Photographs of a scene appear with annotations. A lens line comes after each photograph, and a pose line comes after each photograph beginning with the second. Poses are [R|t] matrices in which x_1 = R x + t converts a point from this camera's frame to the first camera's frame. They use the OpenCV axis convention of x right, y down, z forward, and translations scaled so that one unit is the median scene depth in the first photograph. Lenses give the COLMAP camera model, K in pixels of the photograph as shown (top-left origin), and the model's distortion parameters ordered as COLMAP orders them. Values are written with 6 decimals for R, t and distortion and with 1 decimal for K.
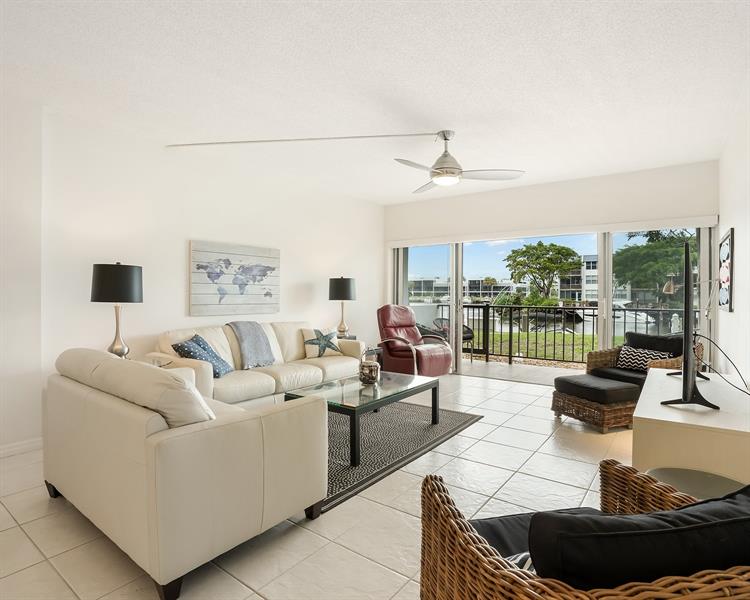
lens RADIAL K [[421.0, 0, 359.7], [0, 421.0, 304.4], [0, 0, 1]] dist [-0.073498, 0.023996]
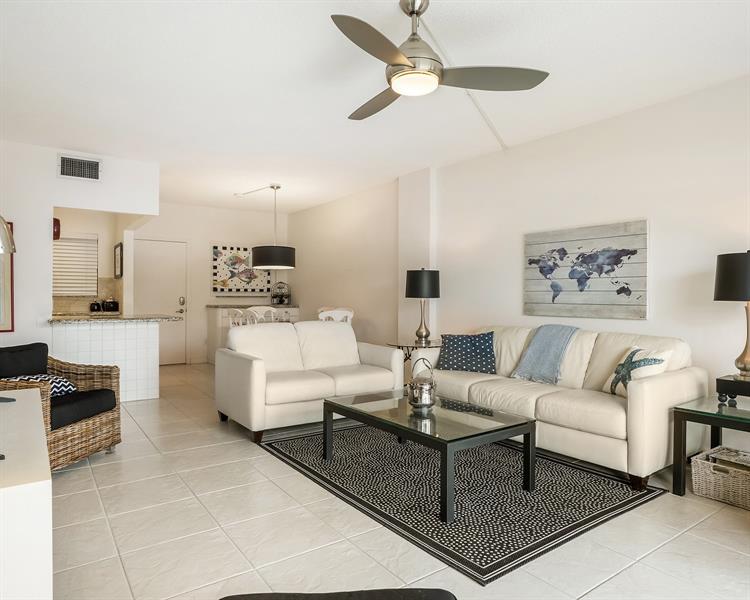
lens RADIAL K [[503.1, 0, 383.1], [0, 503.1, 294.9], [0, 0, 1]] dist [-0.047075, 0.019625]
pose [[-0.265740, -0.000828, -0.964044, 0.710145], [-0.018772, 0.999814, 0.004316, -0.014660], [0.963862, 0.019244, -0.265706, 0.909425]]
